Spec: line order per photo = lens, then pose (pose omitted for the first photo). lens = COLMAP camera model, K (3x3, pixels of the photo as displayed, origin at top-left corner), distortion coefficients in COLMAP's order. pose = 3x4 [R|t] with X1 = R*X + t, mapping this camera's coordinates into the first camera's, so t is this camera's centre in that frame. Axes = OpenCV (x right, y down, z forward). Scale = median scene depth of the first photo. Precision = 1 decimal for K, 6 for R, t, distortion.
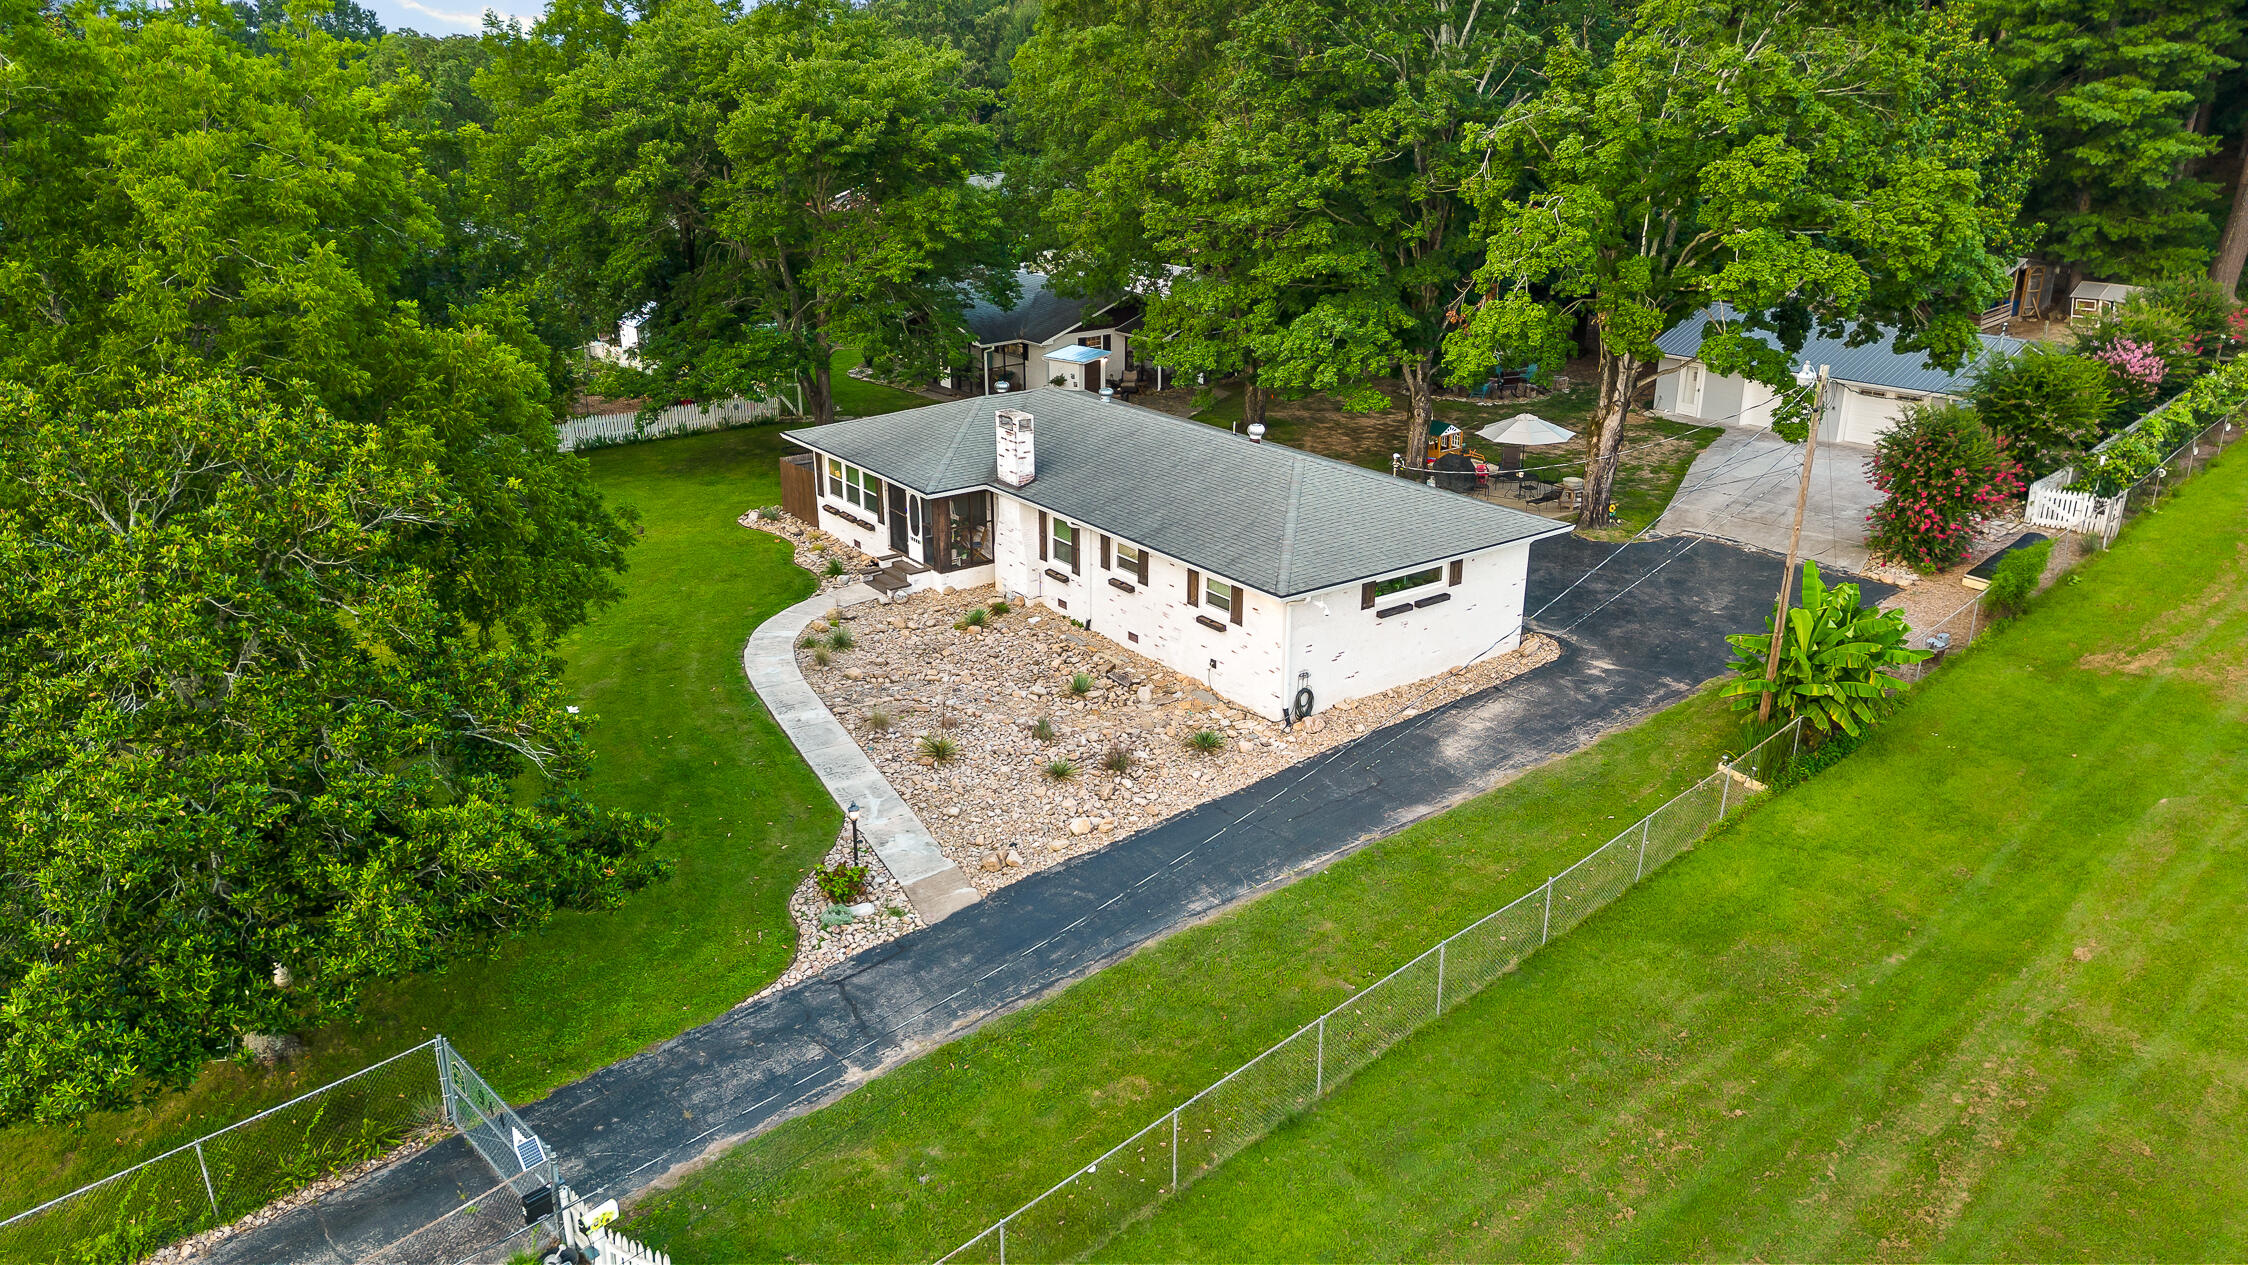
lens RADIAL K [[1623.8, 0, 1124.0], [0, 1623.8, 632.5], [0, 0, 1]] dist [0.000846, -0.000090]
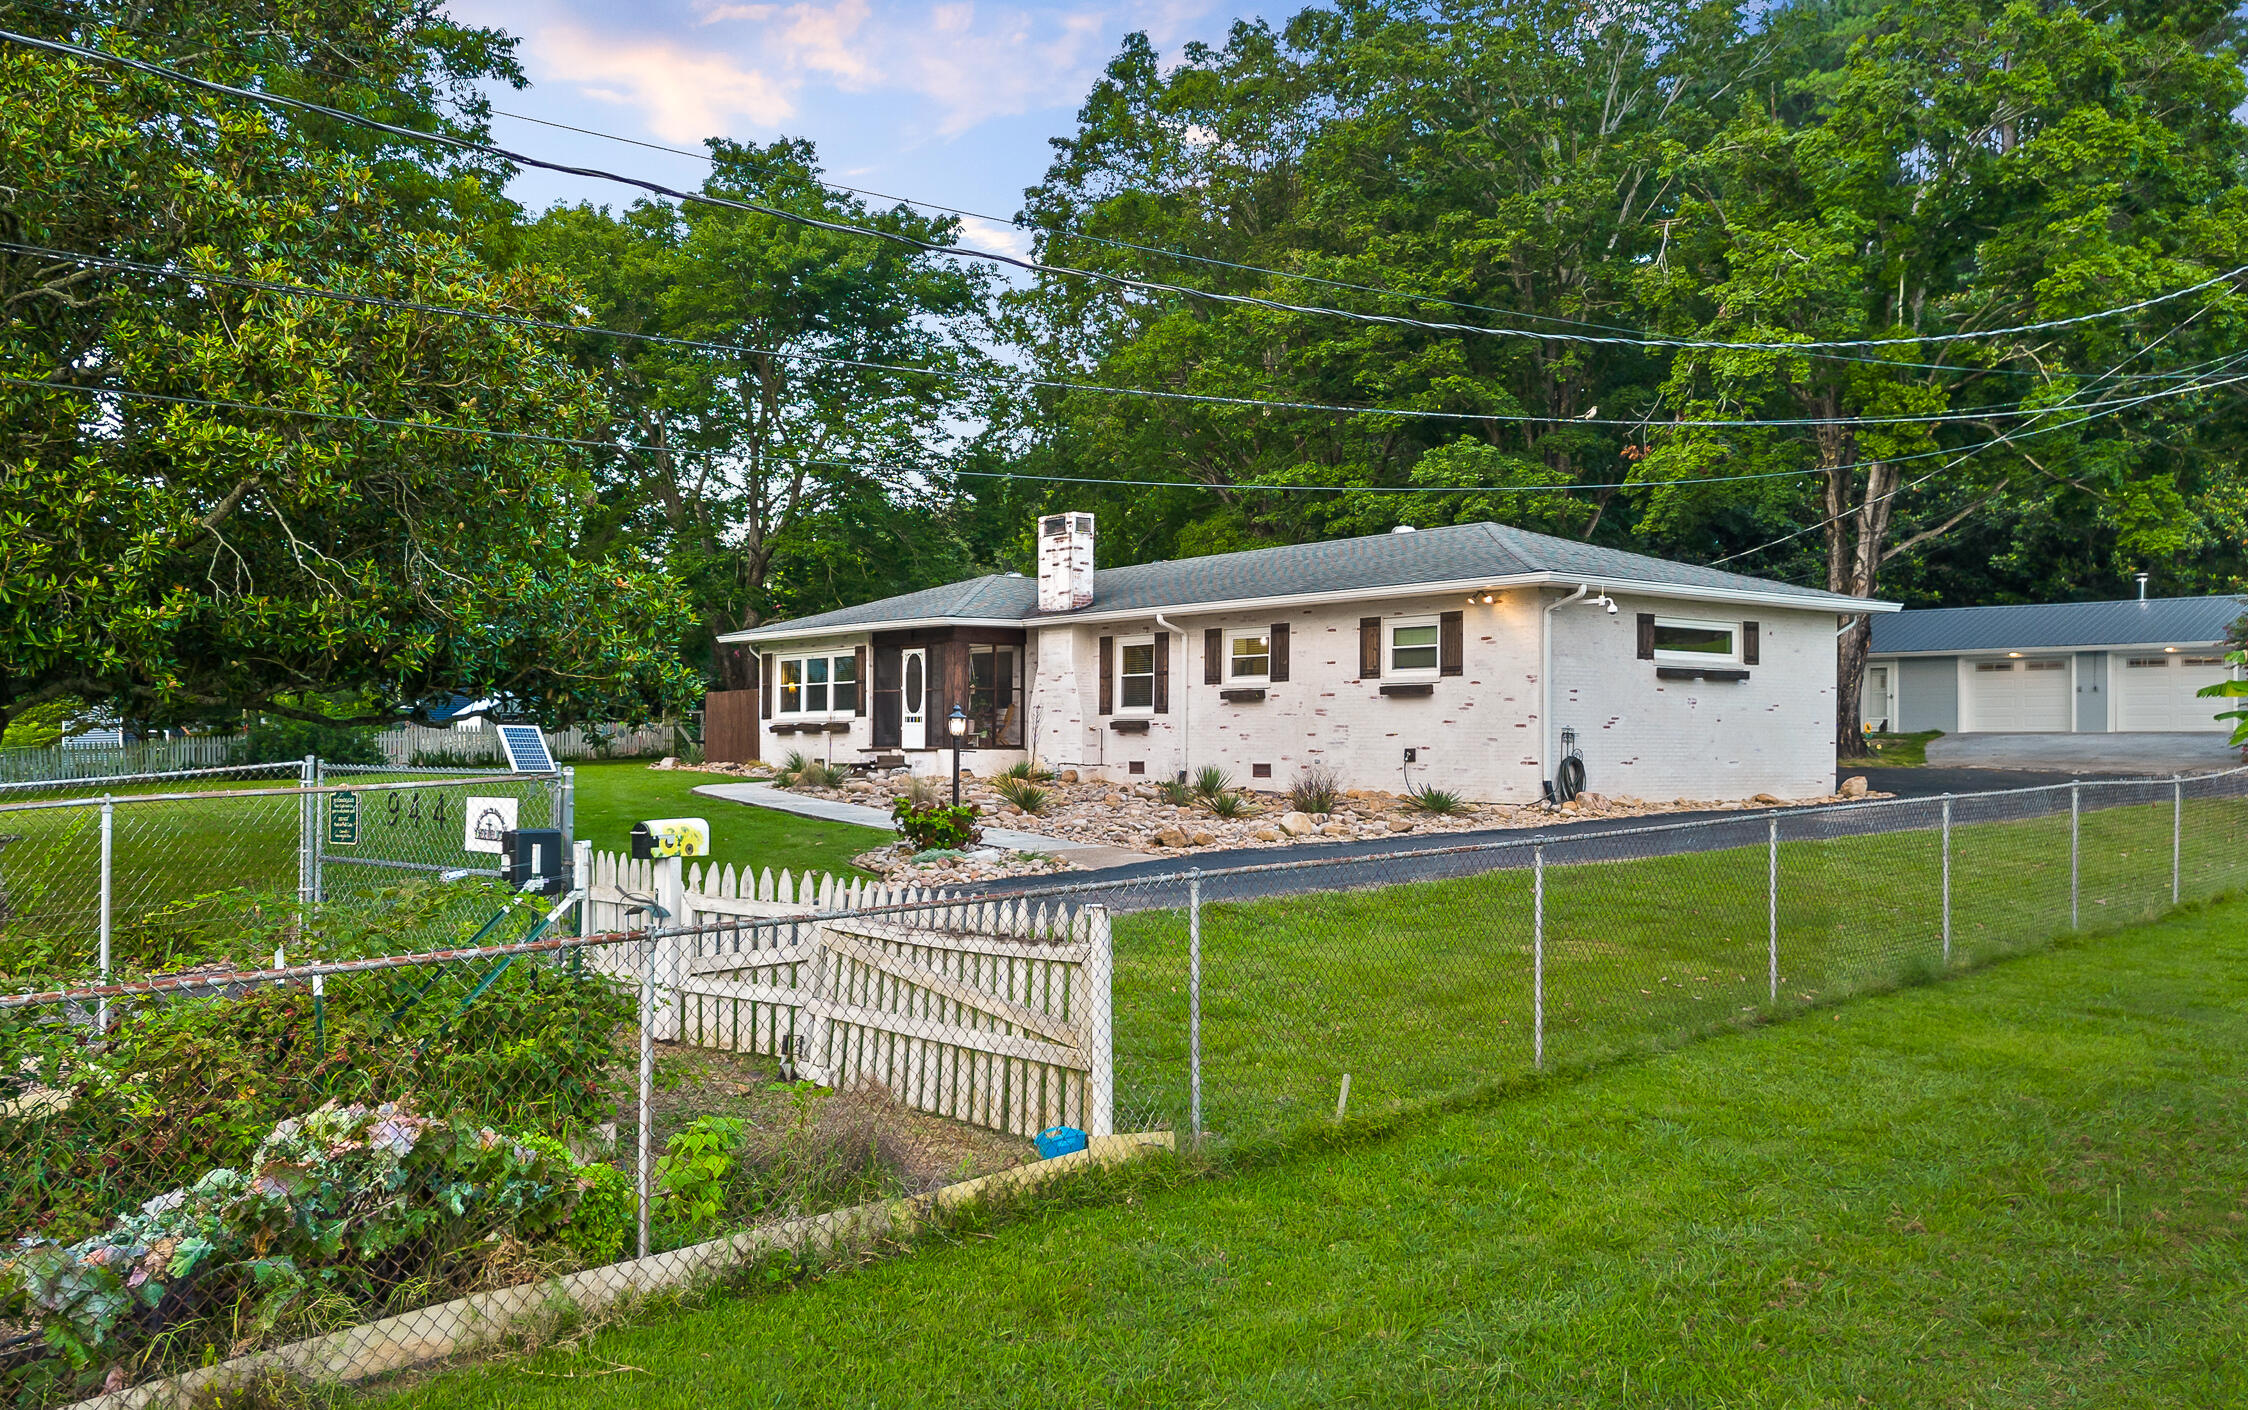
lens RADIAL K [[1857.4, 0, 927.3], [0, 1857.4, 706.2], [0, 0, 1]] dist [-0.010135, -0.007191]
pose [[0.999603, 0.006028, -0.027511, -0.106287], [-0.015208, 0.937699, -0.347117, 0.234852], [0.023705, 0.347397, 0.937418, 0.248049]]
